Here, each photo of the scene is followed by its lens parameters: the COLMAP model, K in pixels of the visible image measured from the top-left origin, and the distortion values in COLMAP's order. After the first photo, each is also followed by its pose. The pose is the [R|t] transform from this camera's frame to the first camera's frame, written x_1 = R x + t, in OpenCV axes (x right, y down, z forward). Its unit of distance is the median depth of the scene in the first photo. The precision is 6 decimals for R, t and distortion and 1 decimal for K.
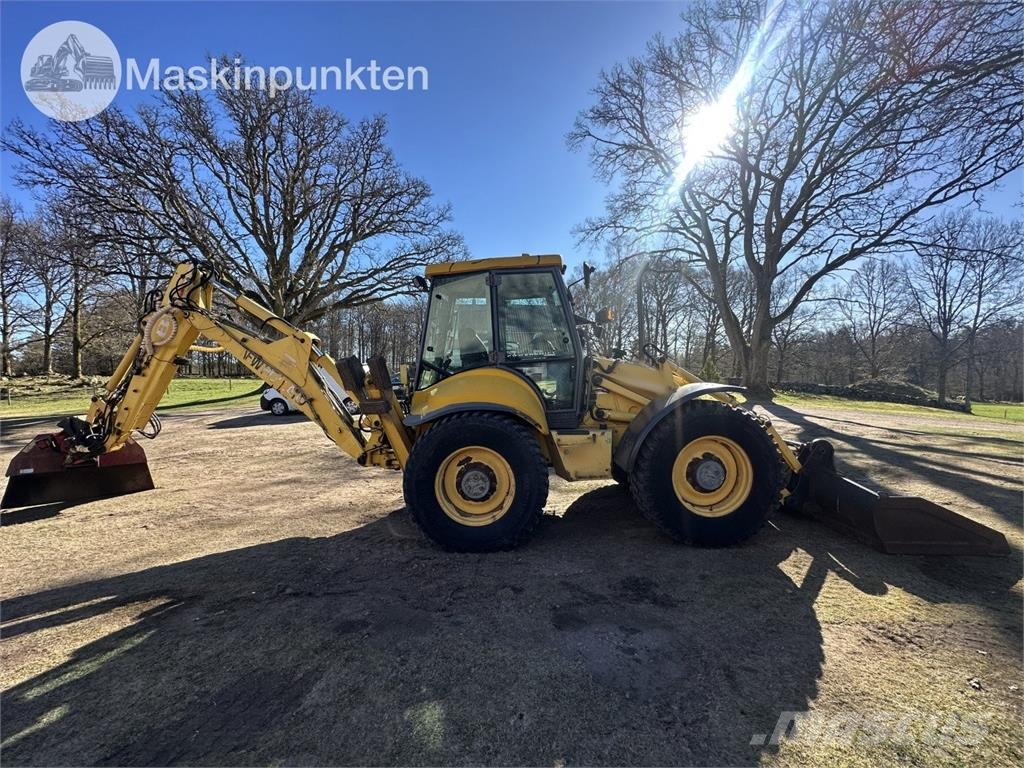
lens RADIAL K [[411.4, 0, 512.0], [0, 411.4, 384.0], [0, 0, 1]] dist [-0.003135, 0.000556]
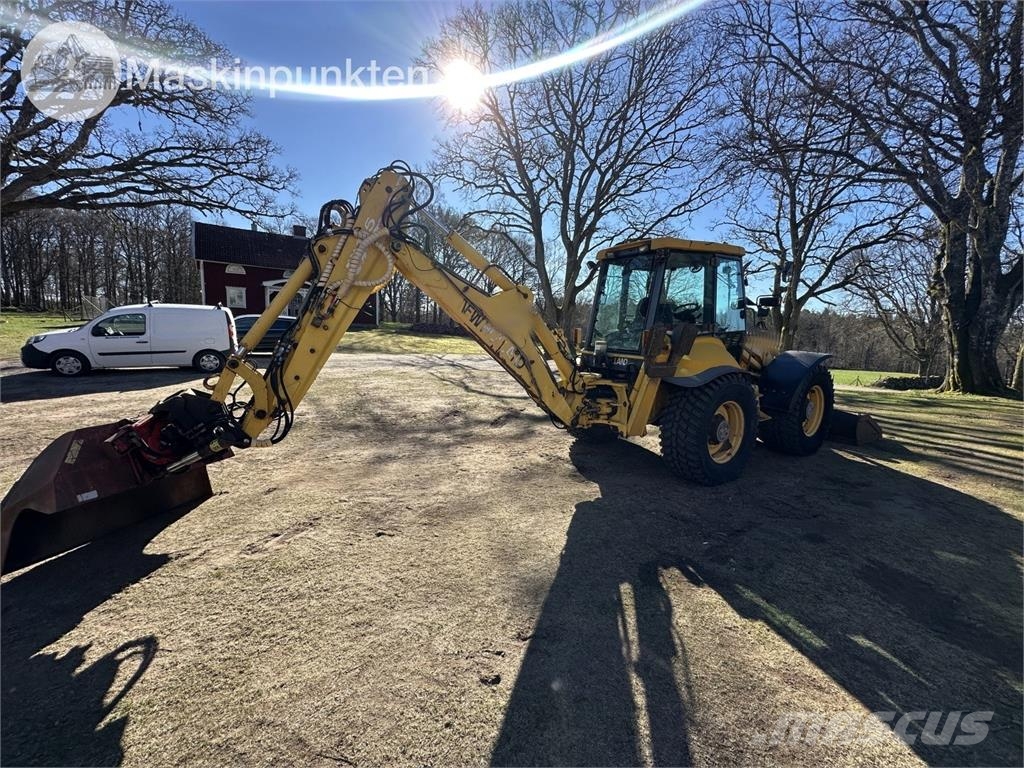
lens RADIAL K [[411.4, 0, 512.0], [0, 411.4, 384.0], [0, 0, 1]] dist [-0.003135, 0.000556]
pose [[0.834929, -0.035442, 0.549216, -1.023465], [-0.030950, 0.993321, 0.111151, -0.014332], [-0.549487, -0.109801, 0.828256, 0.257960]]
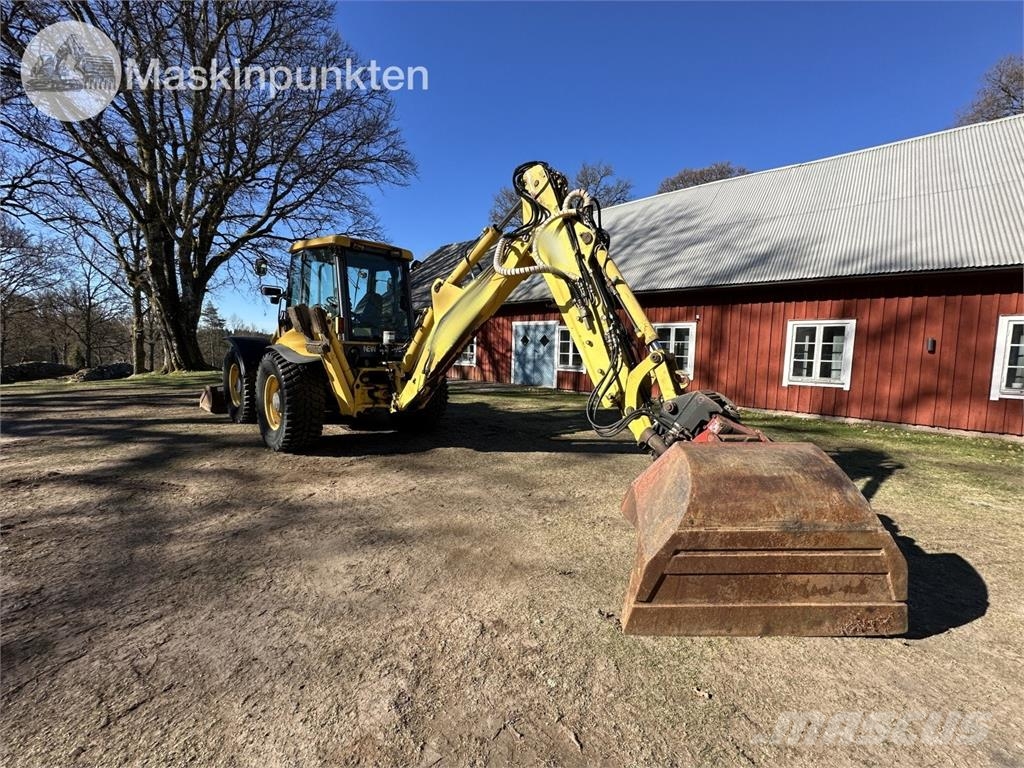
lens RADIAL K [[411.4, 0, 512.0], [0, 411.4, 384.0], [0, 0, 1]] dist [-0.003135, 0.000556]
pose [[-0.745040, -0.069389, 0.663401, -1.269758], [-0.008379, 0.995469, 0.094712, 0.020928], [-0.666967, 0.065006, -0.742246, 1.641869]]
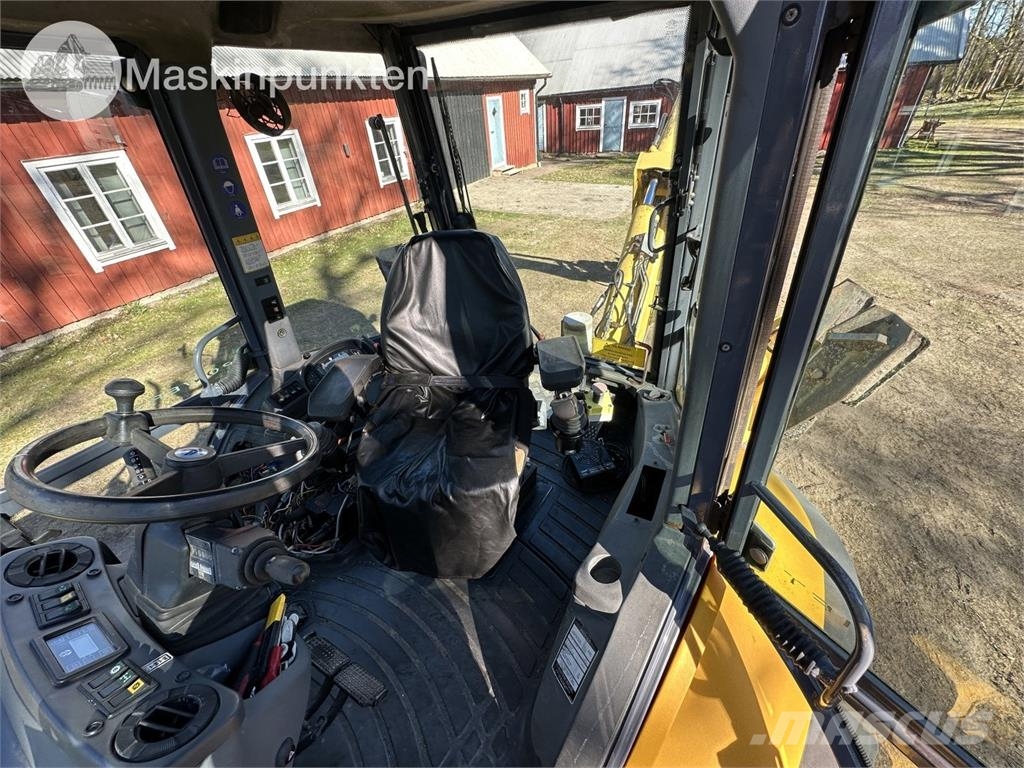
lens RADIAL K [[411.4, 0, 512.0], [0, 411.4, 384.0], [0, 0, 1]] dist [-0.003135, 0.000556]
pose [[-0.474344, 0.539580, -0.695594, 0.105101], [0.044060, 0.803704, 0.593396, -0.212284], [0.879236, 0.250826, -0.405006, 1.135532]]
